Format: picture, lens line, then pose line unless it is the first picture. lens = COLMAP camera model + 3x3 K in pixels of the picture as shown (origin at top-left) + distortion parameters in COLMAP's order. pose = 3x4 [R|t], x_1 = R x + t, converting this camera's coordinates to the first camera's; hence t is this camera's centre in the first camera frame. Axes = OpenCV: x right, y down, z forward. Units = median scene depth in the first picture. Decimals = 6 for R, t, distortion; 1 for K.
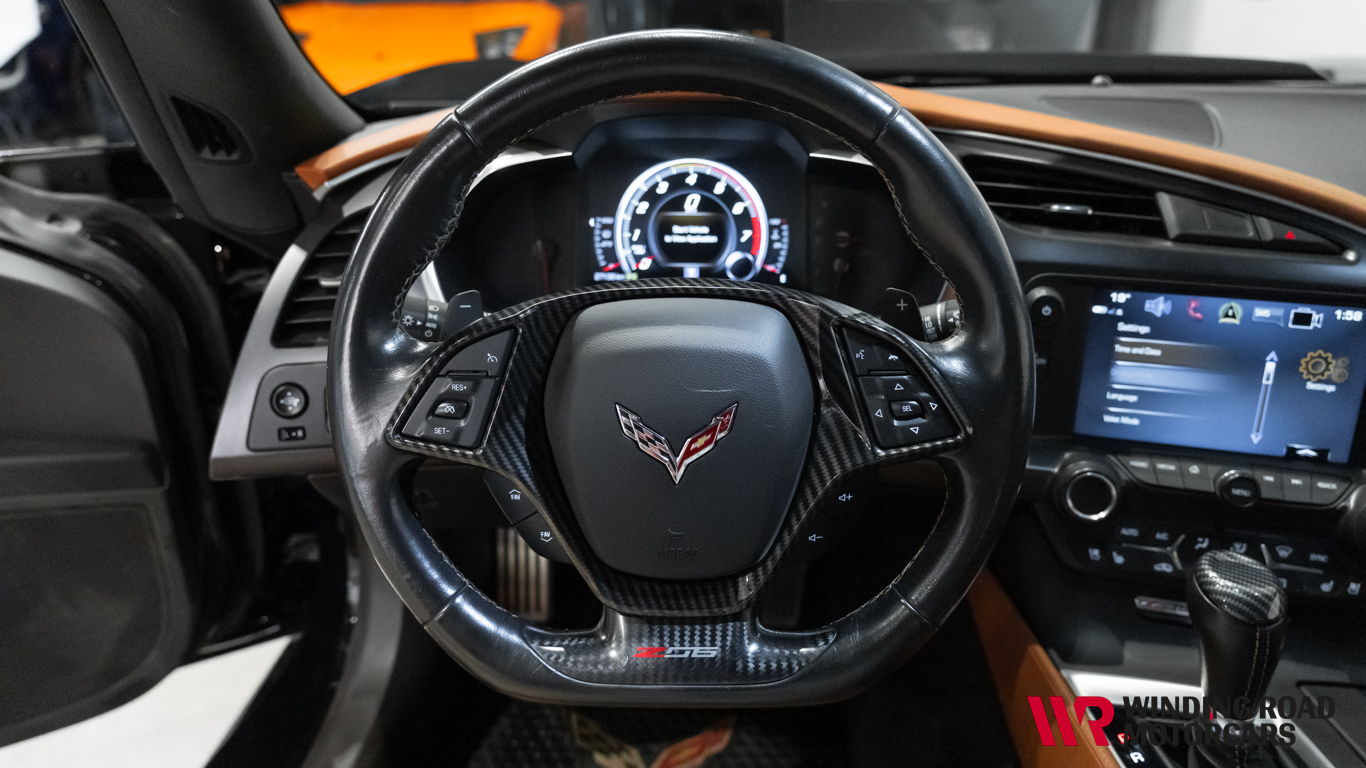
lens RADIAL K [[939.6, 0, 683.0], [0, 939.6, 384.0], [0, 0, 1]] dist [-0.004416, -0.003986]
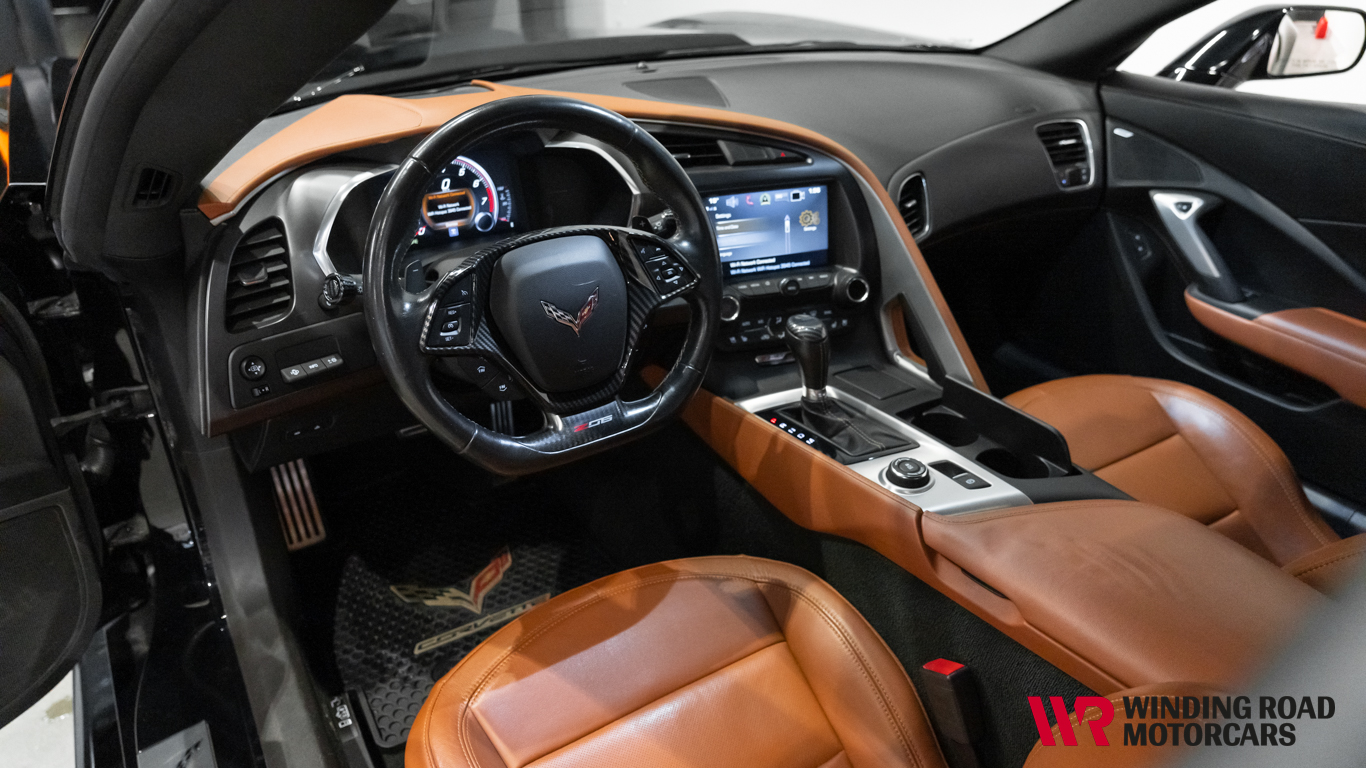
lens RADIAL K [[939.6, 0, 683.0], [0, 939.6, 384.0], [0, 0, 1]] dist [-0.004416, -0.003986]
pose [[0.831934, -0.259198, 0.490615, -0.488483], [0.222838, 0.965824, 0.132391, -0.002222], [-0.508163, -0.000813, 0.861261, -0.465279]]
